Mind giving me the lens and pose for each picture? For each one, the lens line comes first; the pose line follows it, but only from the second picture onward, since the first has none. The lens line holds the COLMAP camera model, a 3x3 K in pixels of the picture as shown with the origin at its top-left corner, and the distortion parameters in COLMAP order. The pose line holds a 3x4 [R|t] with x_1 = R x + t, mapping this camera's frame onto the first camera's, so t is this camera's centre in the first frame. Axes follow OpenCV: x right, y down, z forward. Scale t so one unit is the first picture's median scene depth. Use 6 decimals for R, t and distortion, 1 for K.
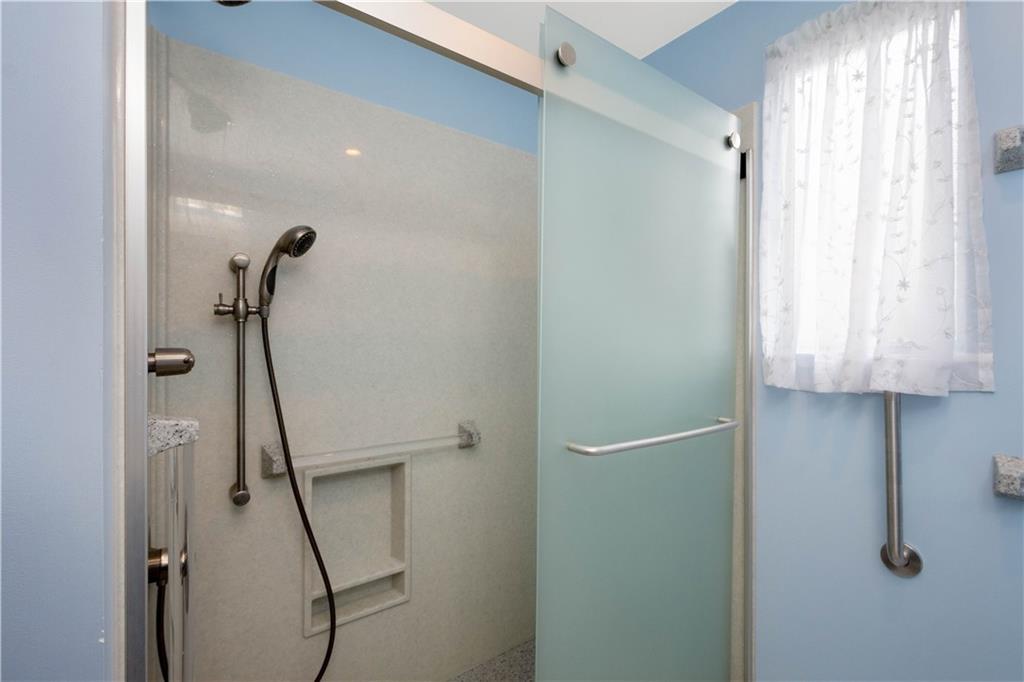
lens RADIAL K [[444.8, 0, 511.2], [0, 444.8, 345.1], [0, 0, 1]] dist [-0.000417, 0.000075]
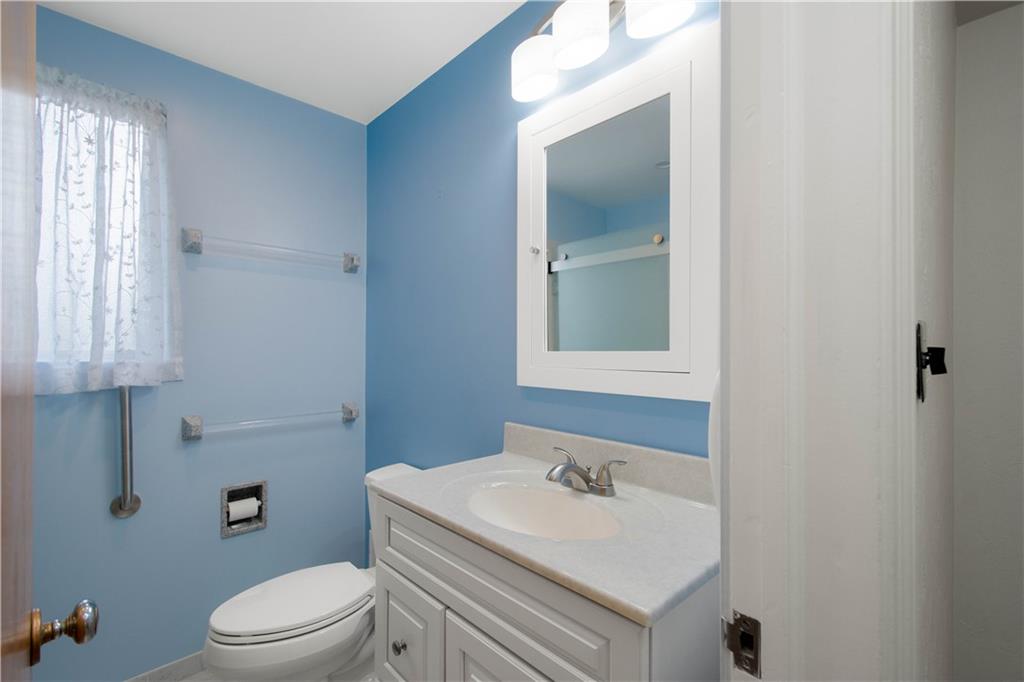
lens RADIAL K [[444.8, 0, 511.2], [0, 444.8, 345.1], [0, 0, 1]] dist [-0.000417, 0.000075]
pose [[-0.148835, 0.006861, 0.988838, -0.732614], [0.005744, 0.999965, -0.006074, -0.009701], [-0.988845, 0.004776, -0.148870, 0.008299]]
